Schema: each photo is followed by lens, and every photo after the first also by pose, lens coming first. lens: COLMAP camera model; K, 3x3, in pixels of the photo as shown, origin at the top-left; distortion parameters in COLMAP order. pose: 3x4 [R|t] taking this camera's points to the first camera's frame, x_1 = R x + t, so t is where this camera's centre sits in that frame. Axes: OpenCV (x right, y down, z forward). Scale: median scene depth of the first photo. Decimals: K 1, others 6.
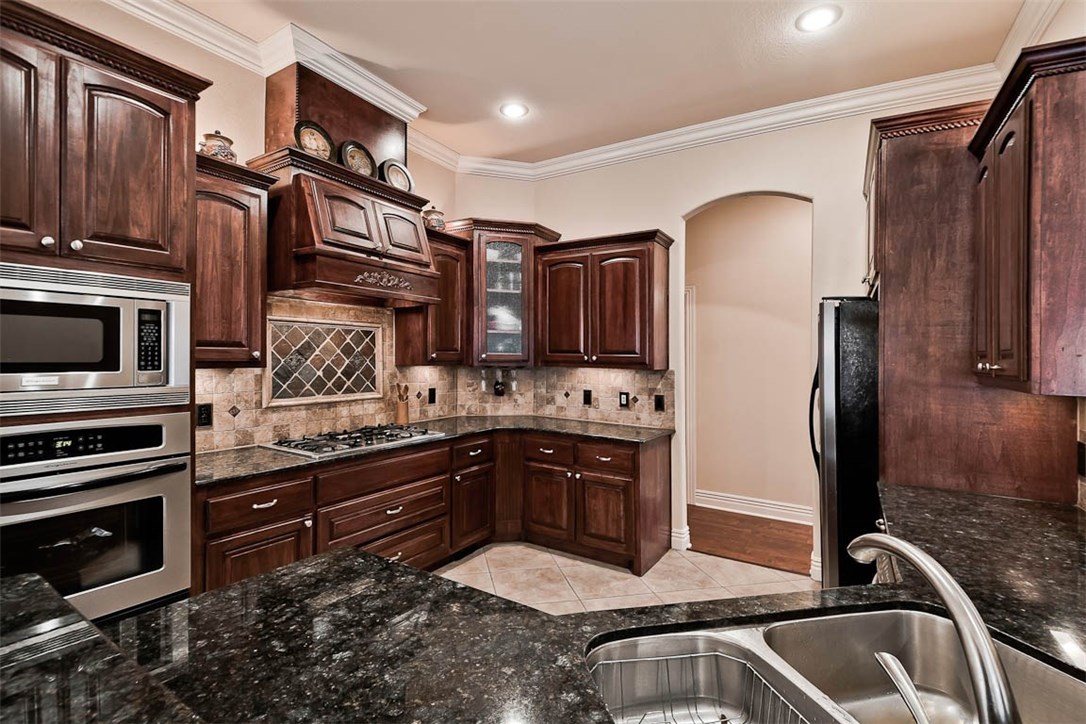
lens RADIAL K [[500.8, 0, 546.8], [0, 500.8, 379.0], [0, 0, 1]] dist [0.000045, -0.000411]
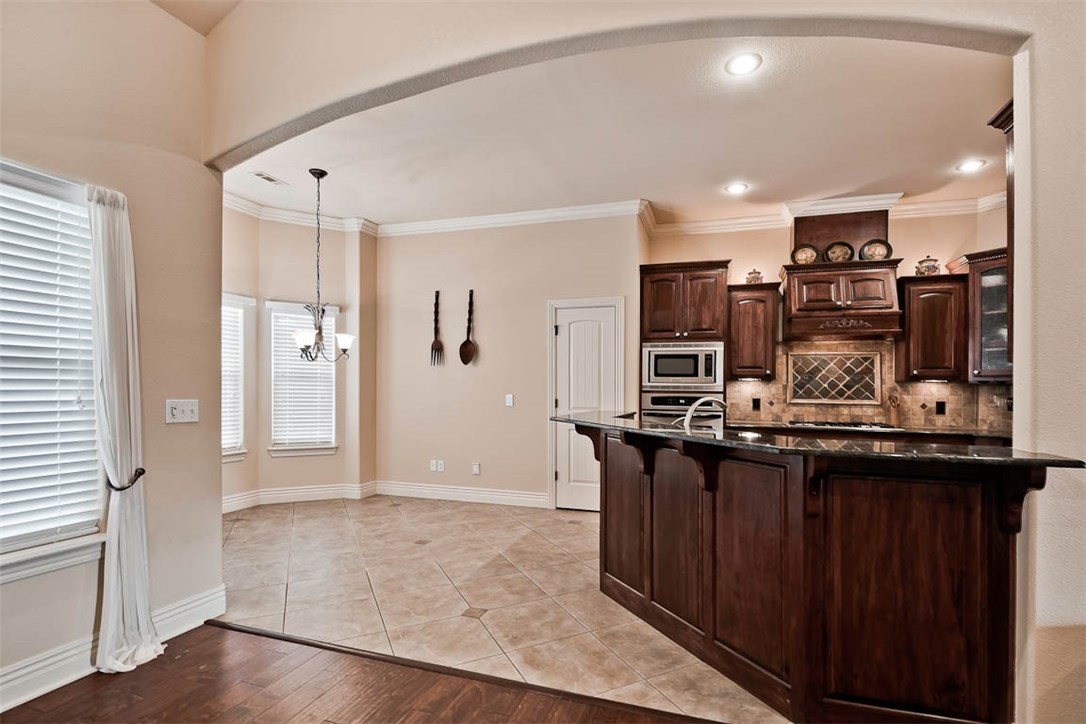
lens RADIAL K [[508.1, 0, 562.3], [0, 508.1, 387.8], [0, 0, 1]] dist [0.016851, -0.025152]
pose [[0.231423, -0.017657, -0.972693, 0.886594], [-0.058750, 0.997757, -0.032090, 0.092570], [0.971078, 0.064572, 0.229867, -0.190949]]
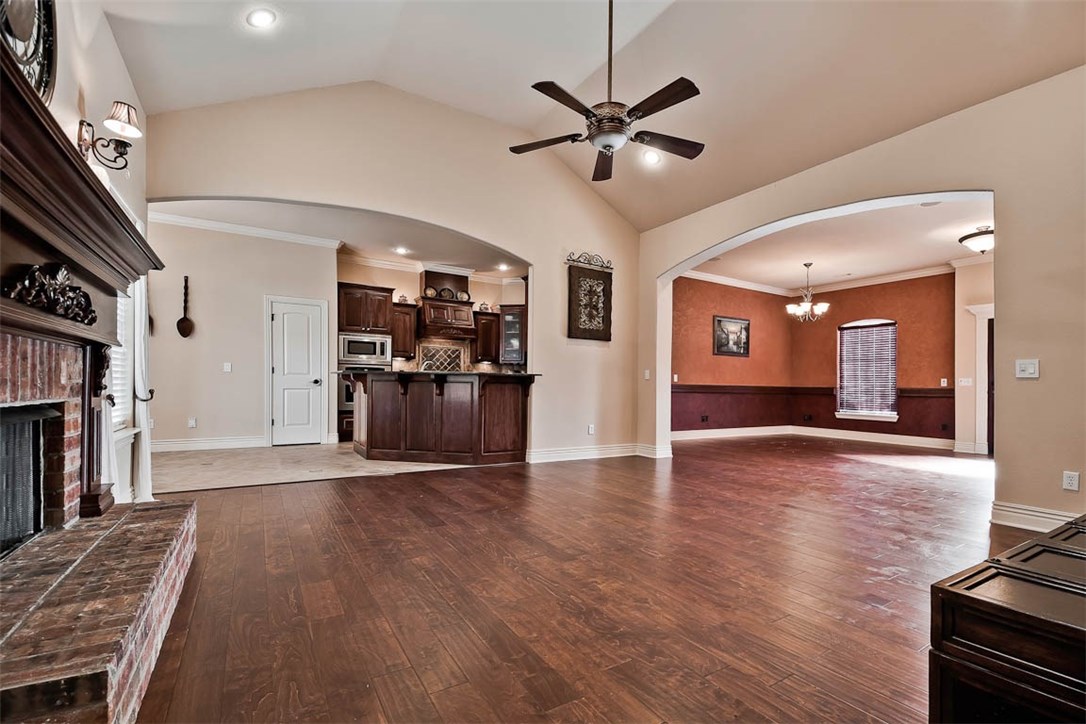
lens RADIAL K [[482.4, 0, 576.9], [0, 482.4, 383.4], [0, 0, 1]] dist [0.024320, -0.015555]
pose [[0.903576, -0.007006, -0.428371, 1.427493], [-0.020359, 0.998035, -0.059267, 0.243359], [0.427944, 0.062273, 0.901657, -1.157850]]
